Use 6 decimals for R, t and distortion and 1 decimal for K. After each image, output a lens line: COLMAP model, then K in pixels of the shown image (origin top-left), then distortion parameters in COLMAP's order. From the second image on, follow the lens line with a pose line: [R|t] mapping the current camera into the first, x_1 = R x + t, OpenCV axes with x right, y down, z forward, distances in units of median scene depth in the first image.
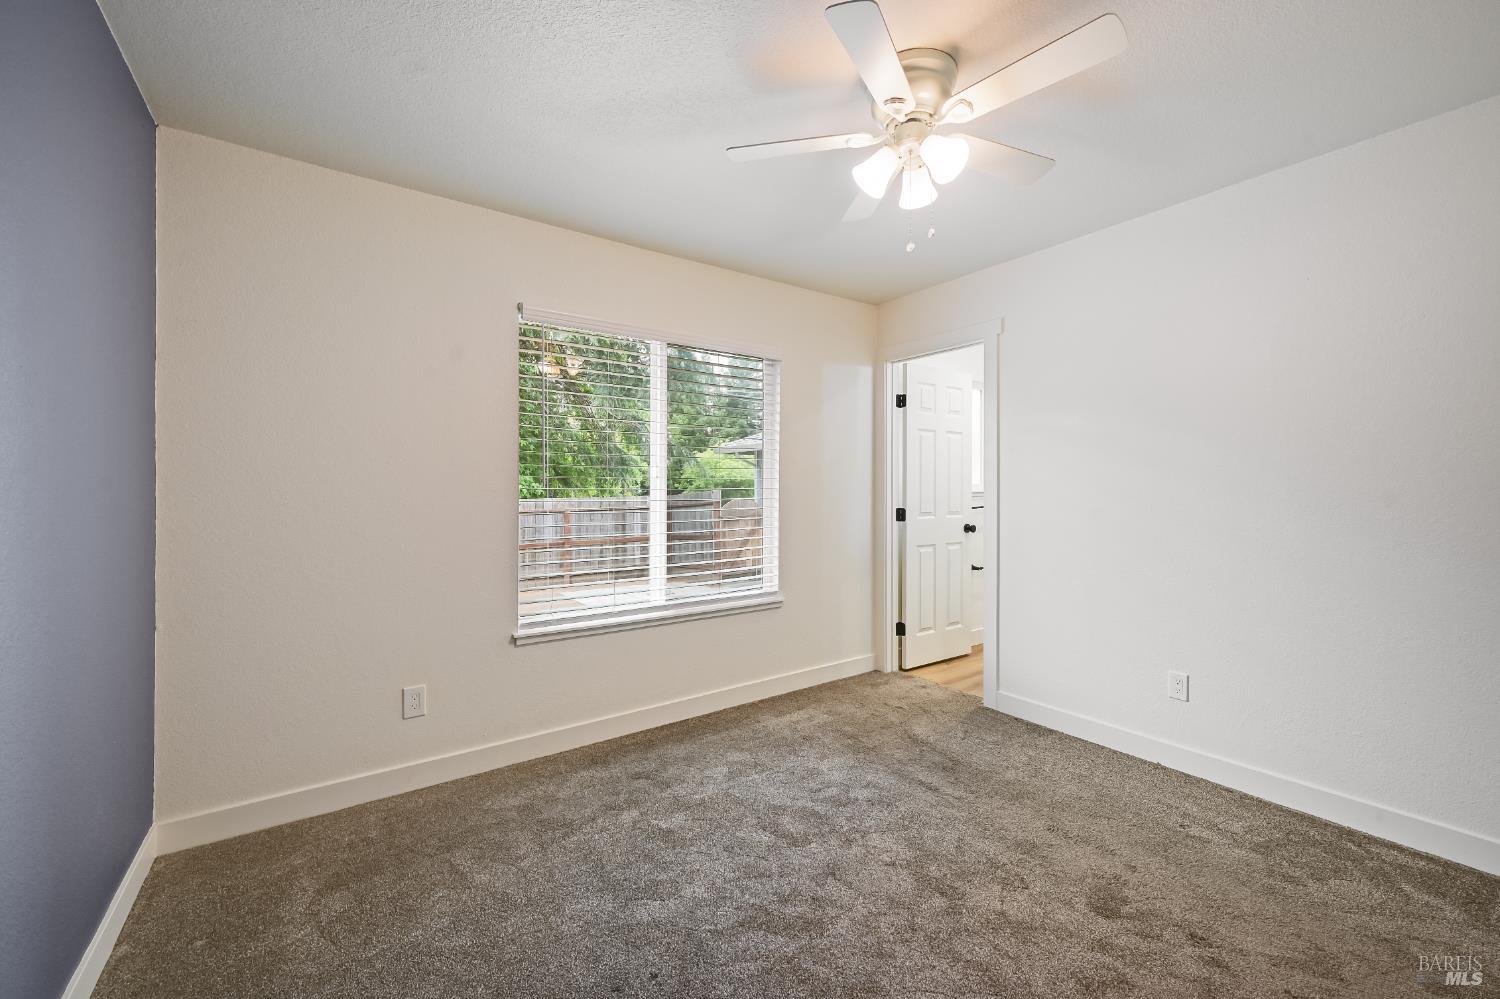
lens RADIAL K [[595.7, 0, 752.3], [0, 595.7, 490.1], [0, 0, 1]] dist [-0.000111, 0.000216]
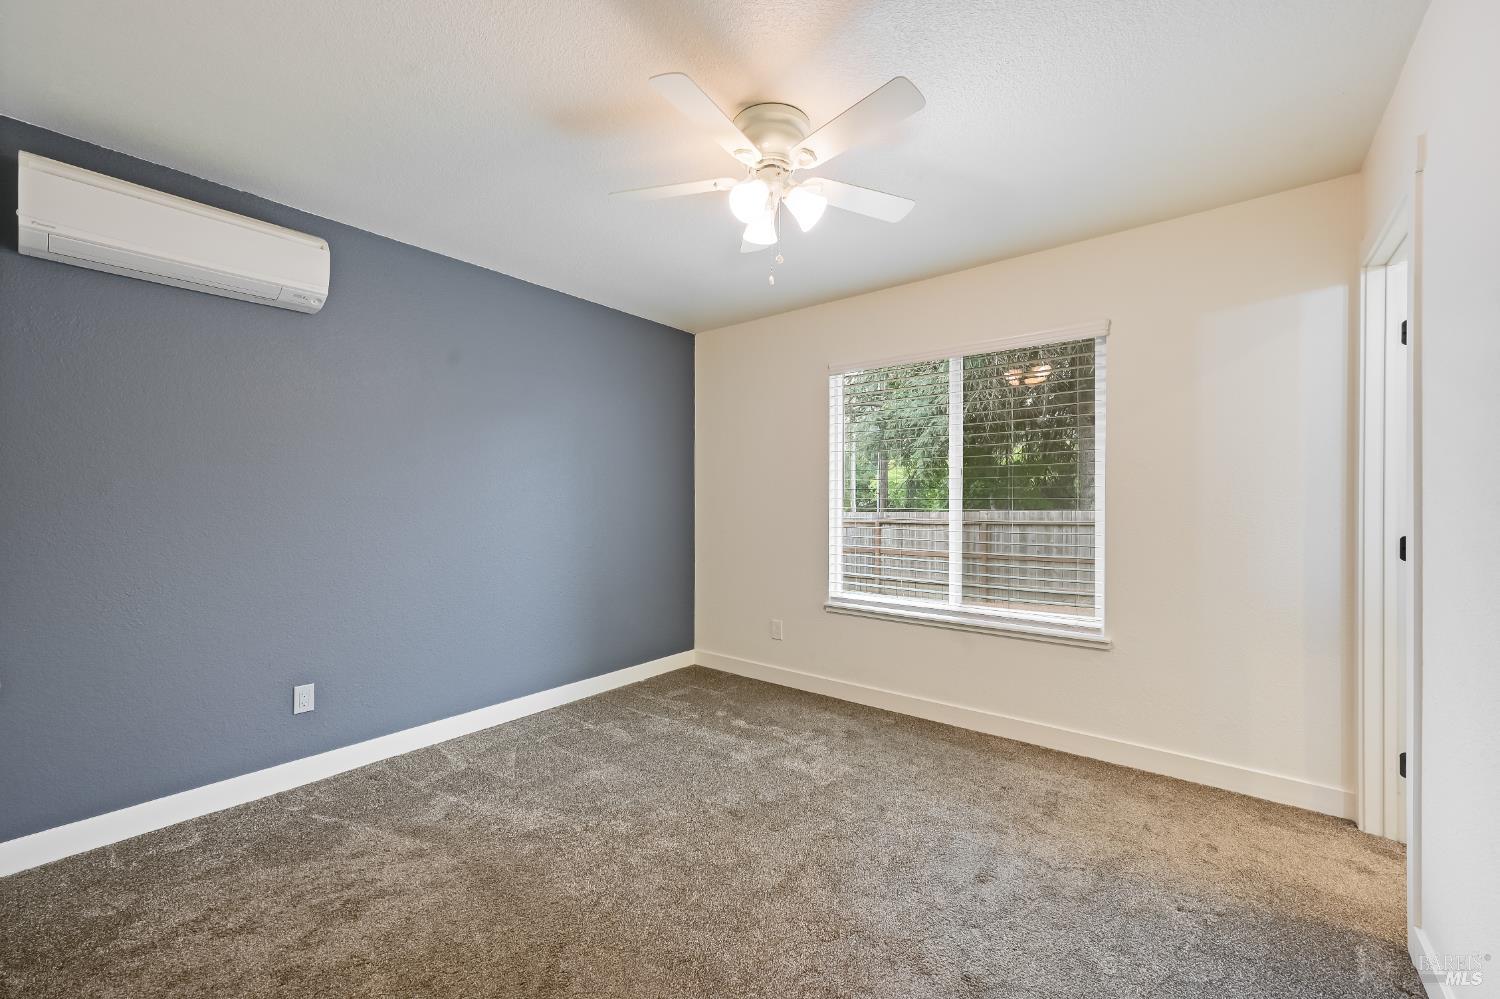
lens RADIAL K [[587.6, 0, 750.0], [0, 587.6, 499.5], [0, 0, 1]] dist [-0.000340, 0.000053]
pose [[0.275217, 0.000194, -0.961382, 0.714721], [-0.004432, 0.999990, -0.001067, 0.001750], [0.961372, 0.004554, 0.275215, 0.363052]]
